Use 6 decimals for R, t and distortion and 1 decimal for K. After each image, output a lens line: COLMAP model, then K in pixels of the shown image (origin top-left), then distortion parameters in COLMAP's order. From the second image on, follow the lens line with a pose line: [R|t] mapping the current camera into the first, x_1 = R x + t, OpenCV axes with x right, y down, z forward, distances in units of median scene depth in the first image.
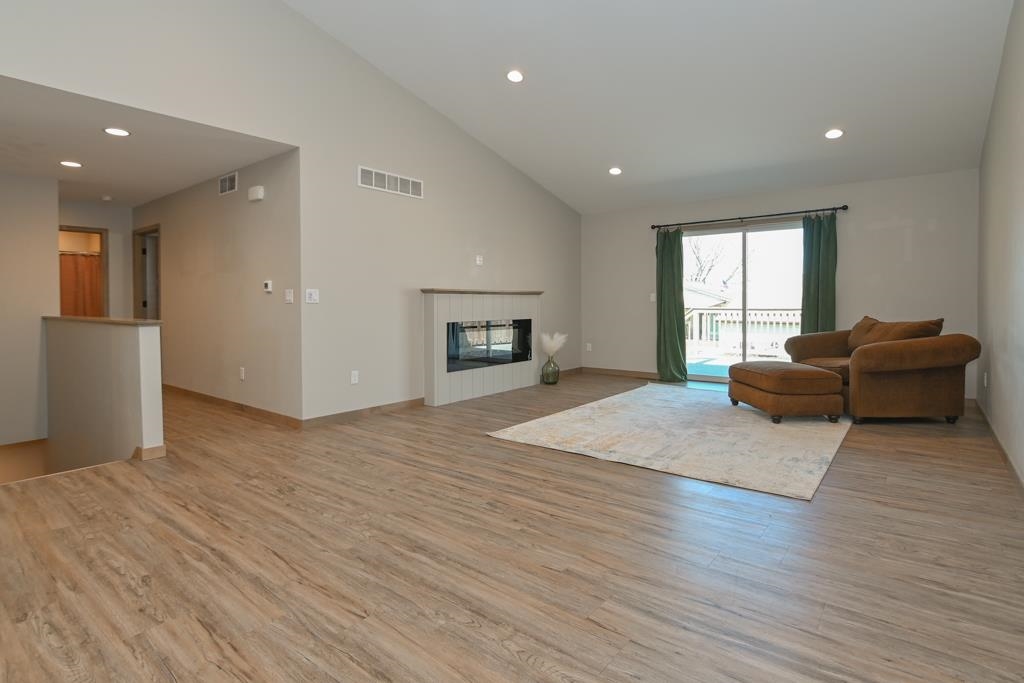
lens RADIAL K [[519.3, 0, 505.6], [0, 519.3, 311.1], [0, 0, 1]] dist [-0.026152, 0.007897]
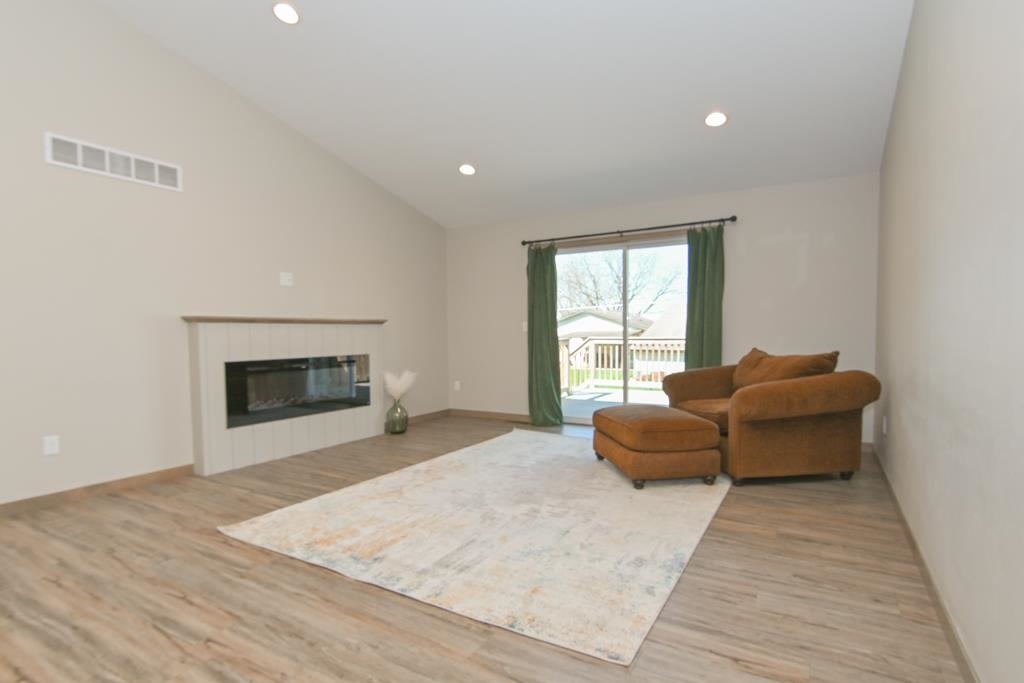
lens RADIAL K [[519.3, 0, 508.1], [0, 519.3, 351.9], [0, 0, 1]] dist [-0.026152, 0.007897]
pose [[0.990987, -0.010580, 0.133540, 0.218499], [0.007599, 0.999711, 0.022808, -0.006530], [-0.133743, -0.021588, 0.990781, 0.250941]]
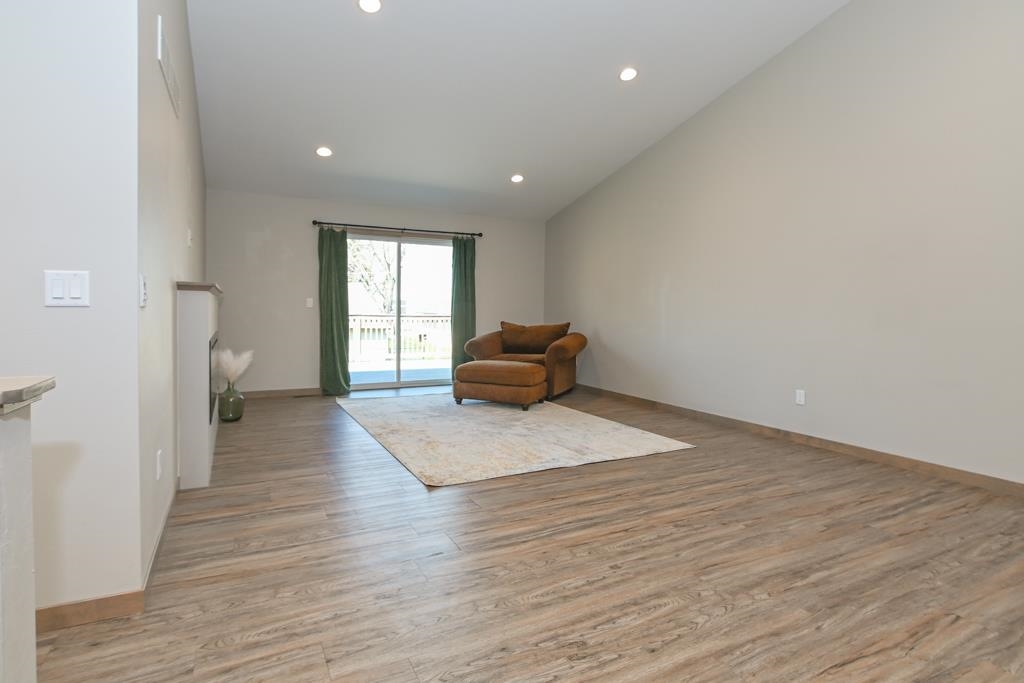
lens RADIAL K [[519.3, 0, 500.2], [0, 519.3, 335.3], [0, 0, 1]] dist [-0.026152, 0.007897]
pose [[0.417677, -0.037717, 0.907813, -0.582241], [-0.000011, 0.999138, 0.041517, -0.010819], [-0.908596, -0.017351, 0.417316, 0.518193]]
